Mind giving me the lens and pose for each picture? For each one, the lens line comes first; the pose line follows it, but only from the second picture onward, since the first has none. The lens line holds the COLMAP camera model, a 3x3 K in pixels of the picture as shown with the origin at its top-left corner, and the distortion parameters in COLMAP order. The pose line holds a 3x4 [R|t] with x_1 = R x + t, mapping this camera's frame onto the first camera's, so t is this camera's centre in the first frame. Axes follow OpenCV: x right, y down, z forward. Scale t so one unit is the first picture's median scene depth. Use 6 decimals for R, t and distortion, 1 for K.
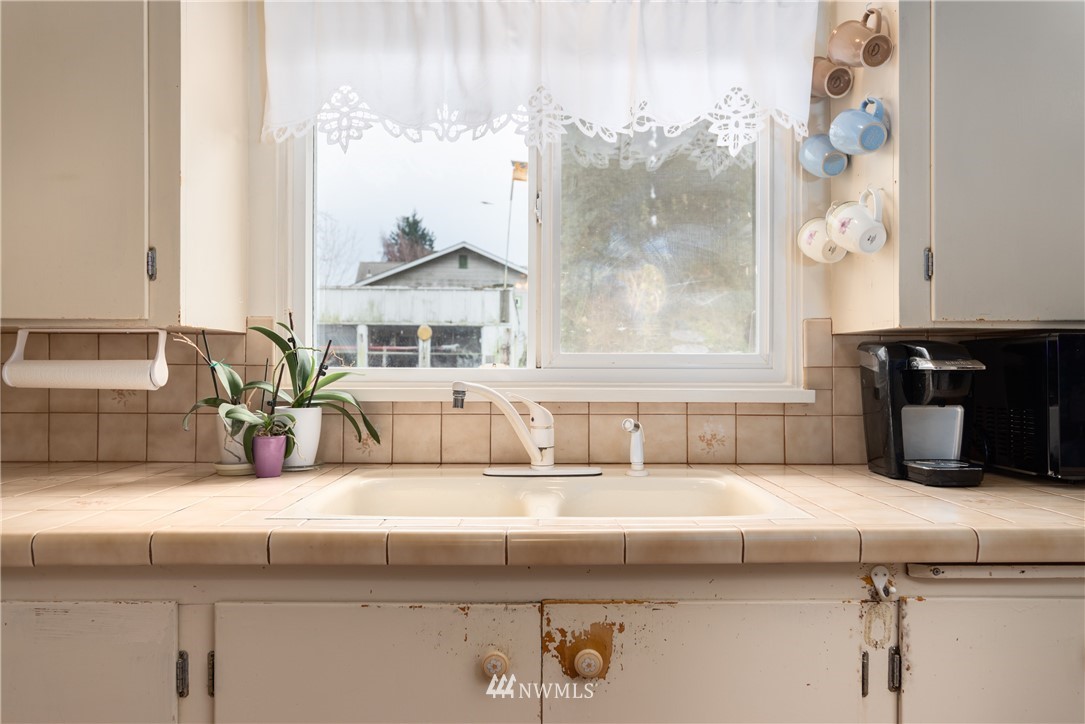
lens RADIAL K [[715.6, 0, 533.9], [0, 715.6, 359.0], [0, 0, 1]] dist [-0.008562, -0.000320]
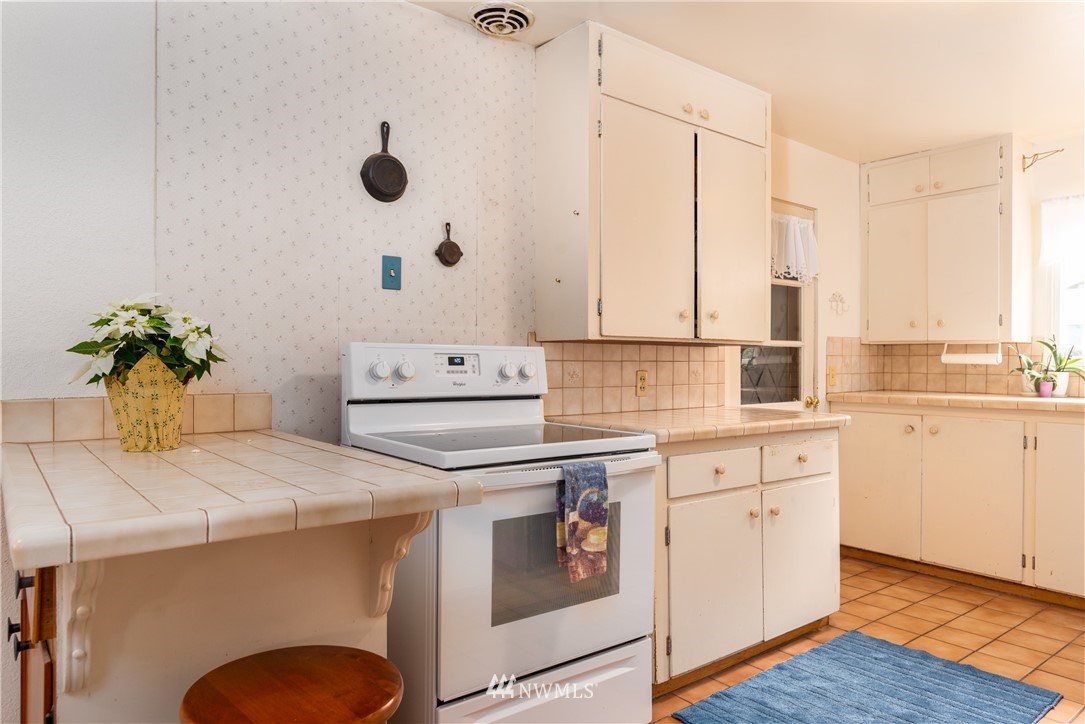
lens RADIAL K [[715.6, 0, 535.8], [0, 715.6, 363.8], [0, 0, 1]] dist [-0.008562, -0.000320]
pose [[0.621827, 0.005187, -0.783138, 0.502335], [0.004246, 0.999941, 0.009995, 0.005162], [0.783143, -0.009540, 0.621768, -2.043738]]
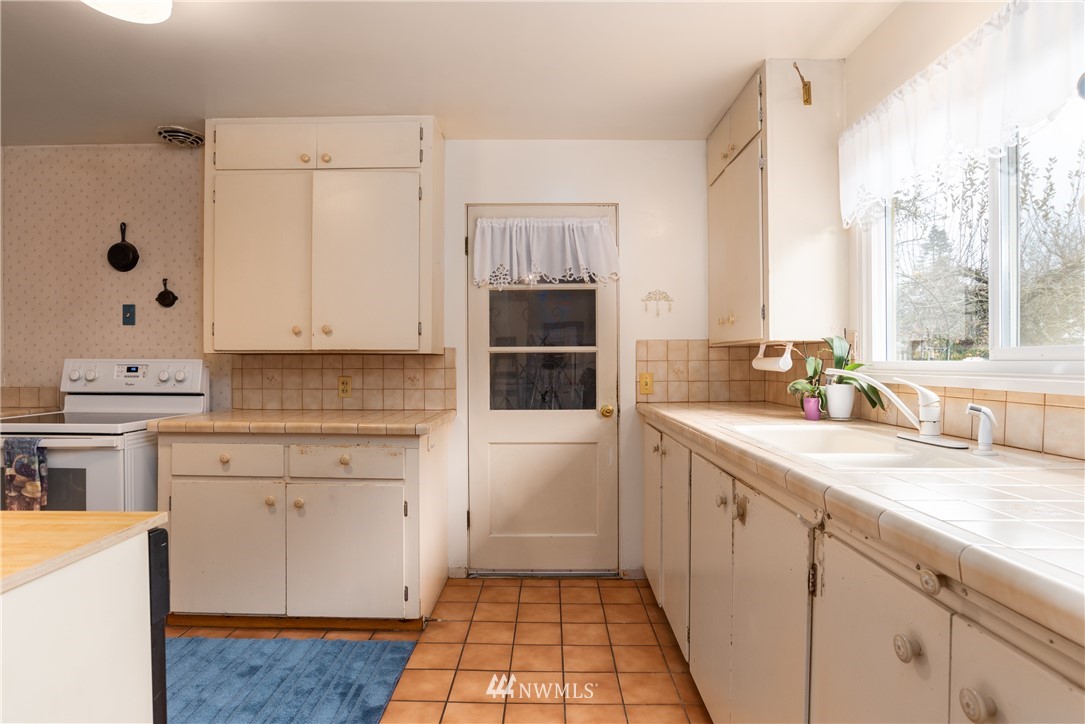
lens RADIAL K [[565.7, 0, 540.7], [0, 565.7, 361.4], [0, 0, 1]] dist [-0.039925, 0.010842]
pose [[-0.015475, -0.003819, -0.999873, 1.049017], [0.011942, 0.999921, -0.004004, 0.010942], [0.999809, -0.012002, -0.015428, 0.311041]]
